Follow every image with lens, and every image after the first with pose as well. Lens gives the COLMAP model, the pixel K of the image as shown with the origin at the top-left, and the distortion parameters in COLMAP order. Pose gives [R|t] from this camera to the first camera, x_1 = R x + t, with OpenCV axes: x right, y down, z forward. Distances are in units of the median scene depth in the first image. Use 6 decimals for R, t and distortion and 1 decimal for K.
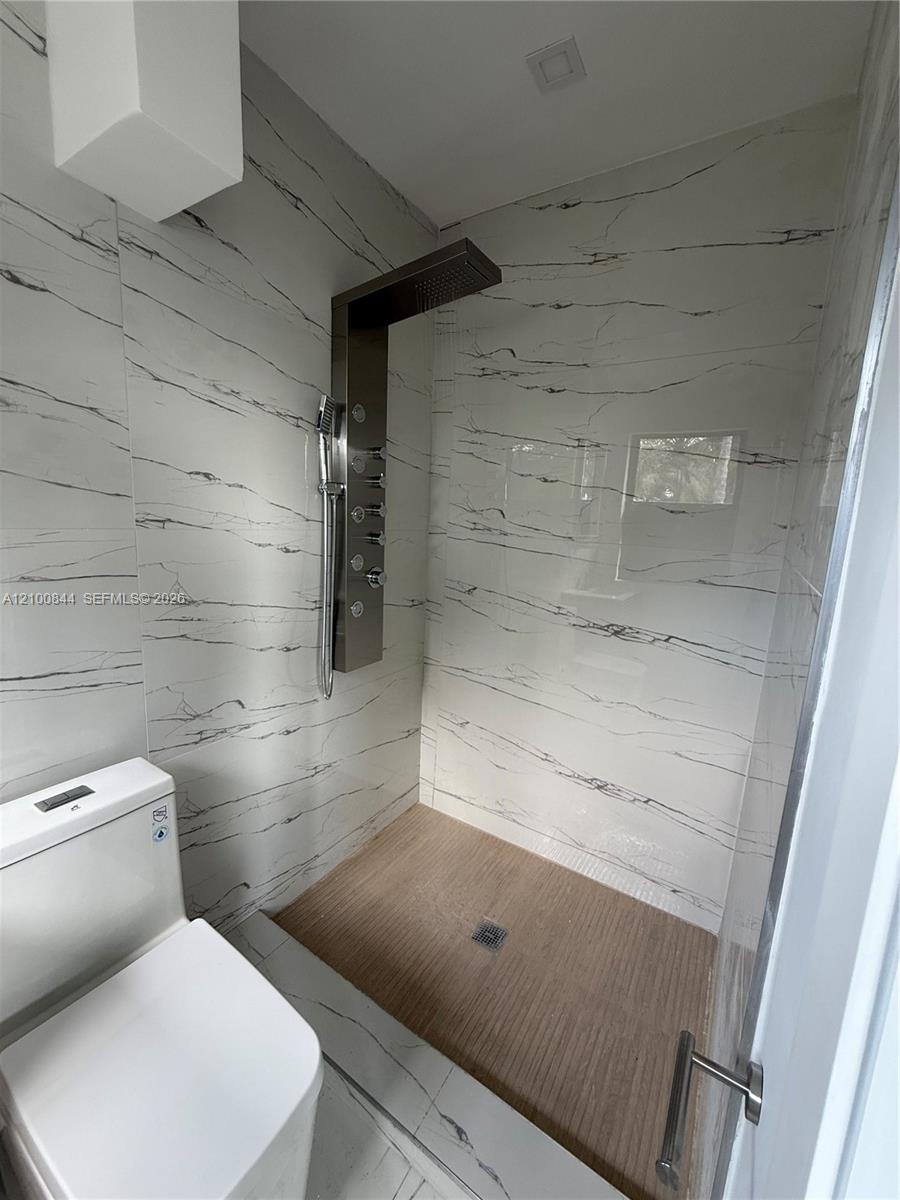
lens RADIAL K [[477.3, 0, 451.0], [0, 477.3, 594.9], [0, 0, 1]] dist [0.000118, -0.000016]
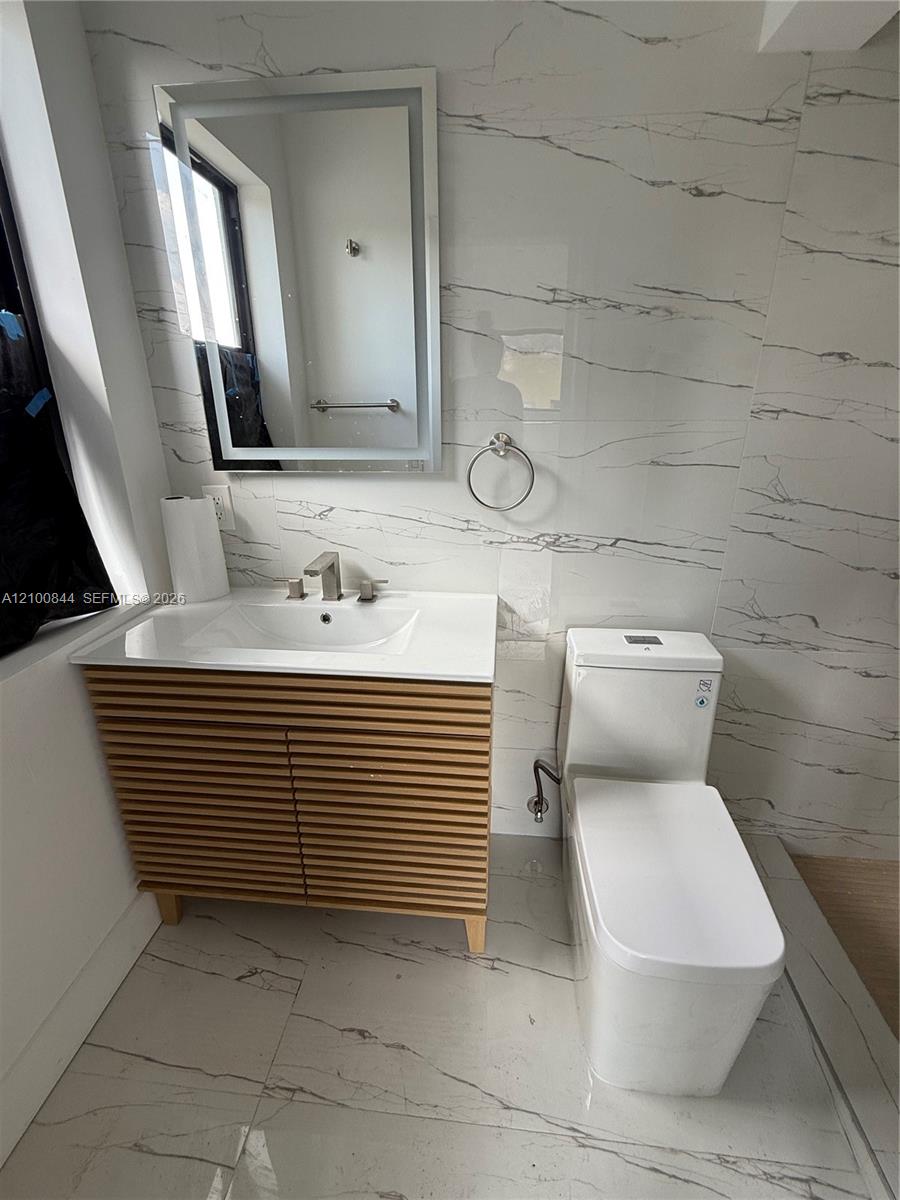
lens RADIAL K [[542.1, 0, 451.5], [0, 542.1, 597.4], [0, 0, 1]] dist [-0.000579, 0.000294]
pose [[0.451229, 0.260461, -0.853553, 0.114325], [-0.116355, 0.965467, 0.233100, 0.025864], [0.884790, -0.005866, 0.465953, -0.086753]]
